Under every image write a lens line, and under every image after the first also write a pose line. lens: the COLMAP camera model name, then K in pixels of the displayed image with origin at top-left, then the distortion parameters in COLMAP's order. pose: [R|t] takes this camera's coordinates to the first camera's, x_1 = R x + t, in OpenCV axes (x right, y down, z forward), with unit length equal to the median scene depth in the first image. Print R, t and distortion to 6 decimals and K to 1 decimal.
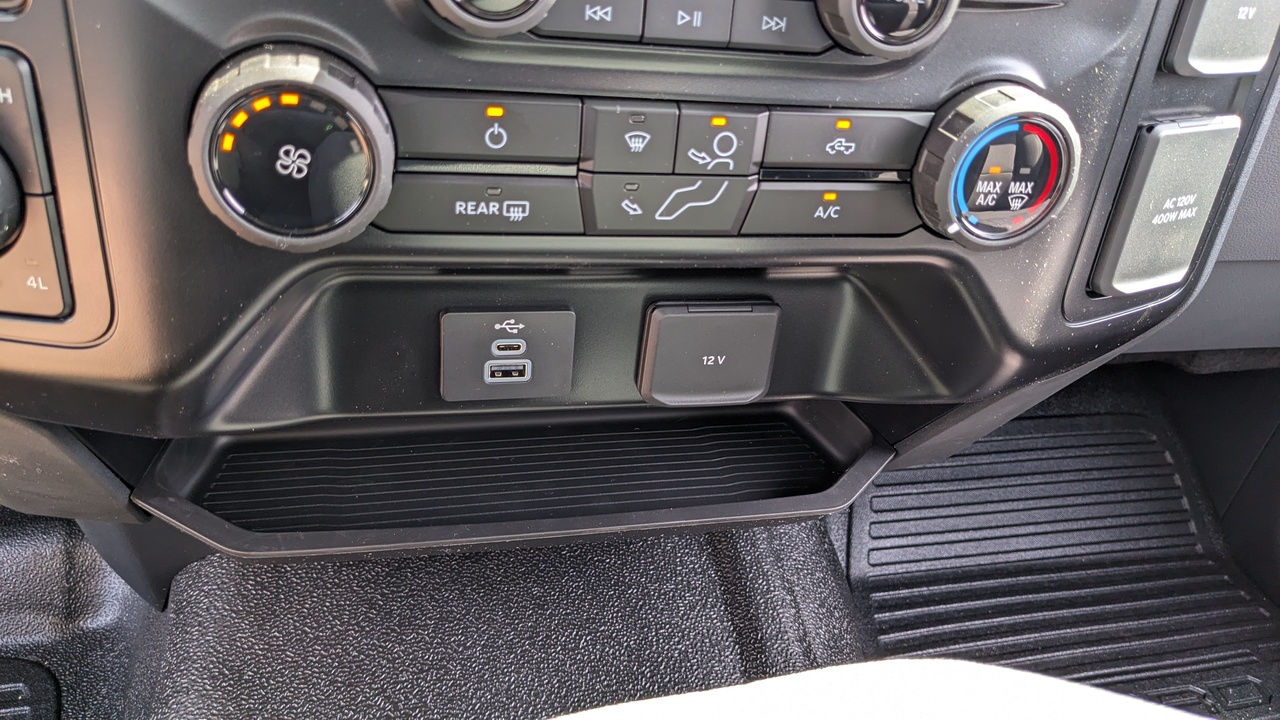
lens RADIAL K [[1038.9, 0, 652.8], [0, 1038.9, 368.8], [0, 0, 1]] dist [0.067725, -0.130975]
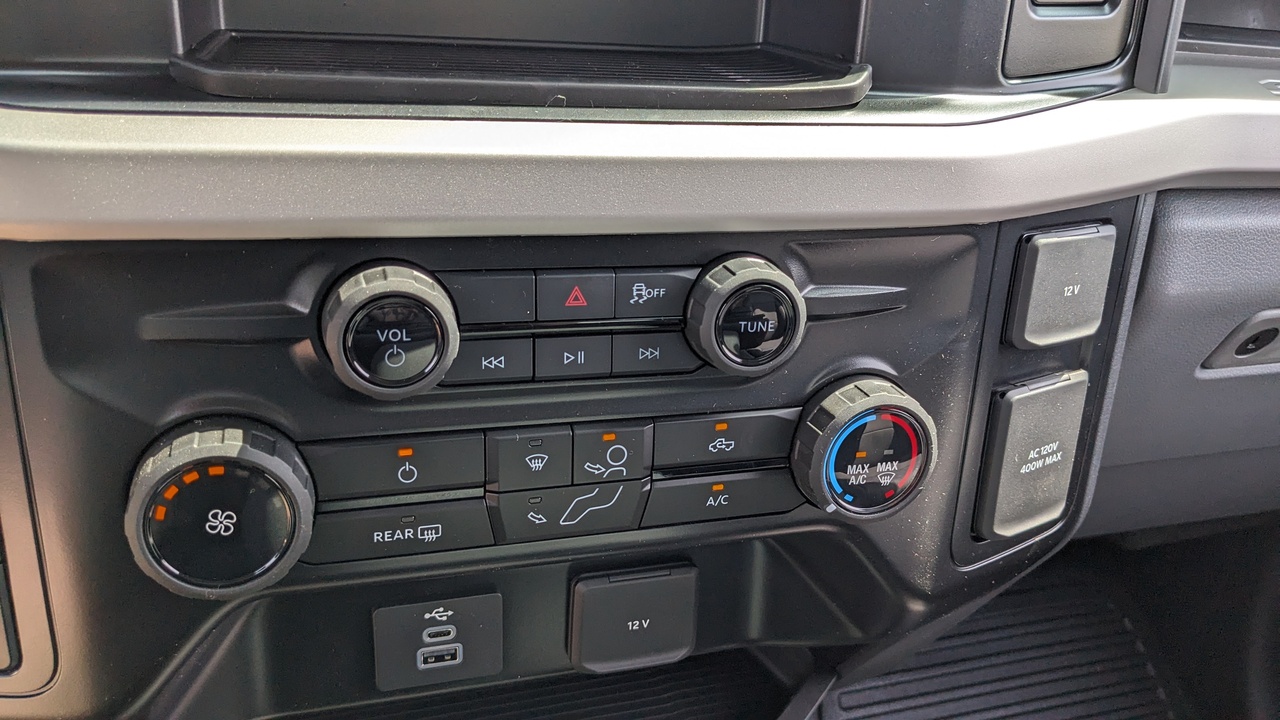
lens RADIAL K [[1038.9, 0, 653.8], [0, 1038.9, 350.1], [0, 0, 1]] dist [0.067725, -0.130975]
pose [[0.996669, -0.073035, 0.036282, 0.073385], [0.078327, 0.981160, -0.176608, -0.120807], [-0.022700, 0.178862, 0.983612, -0.114639]]
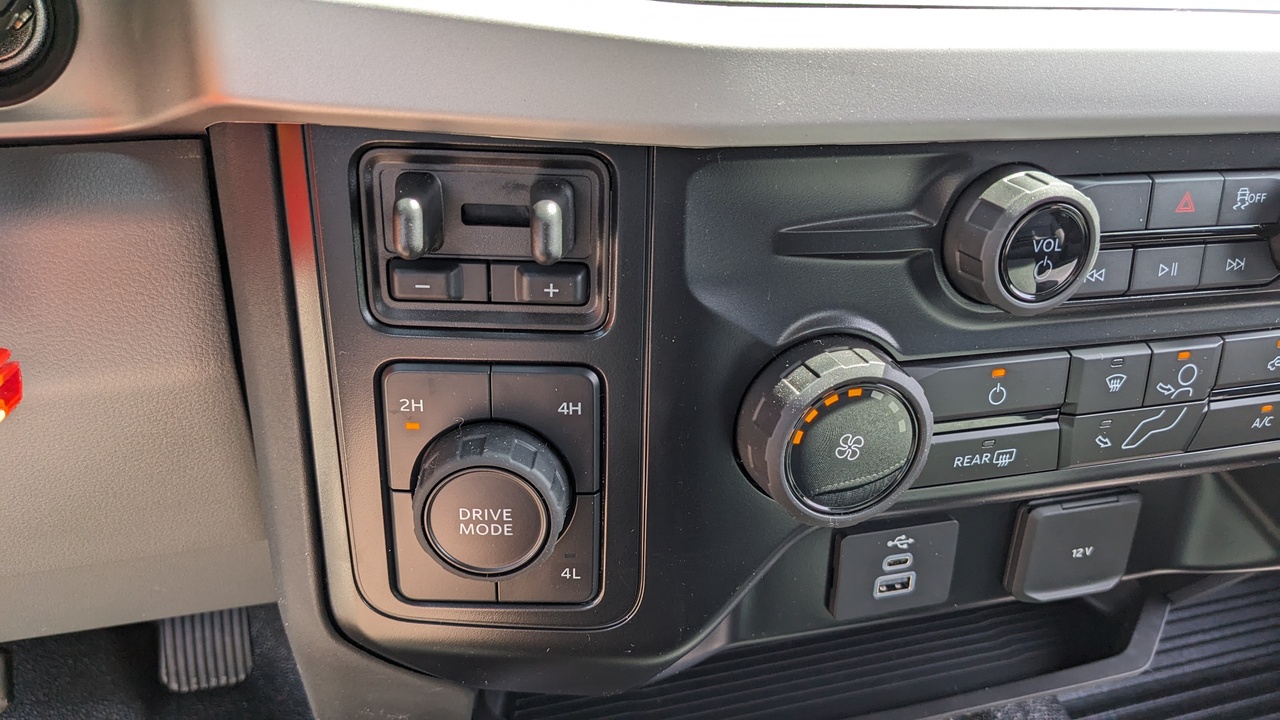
lens RADIAL K [[1038.9, 0, 650.9], [0, 1038.9, 339.9], [0, 0, 1]] dist [0.067725, -0.130975]
pose [[0.996211, -0.086496, 0.009047, -0.452700], [0.086954, 0.988812, -0.121205, -0.162338], [0.001538, 0.121532, 0.992586, -0.044697]]
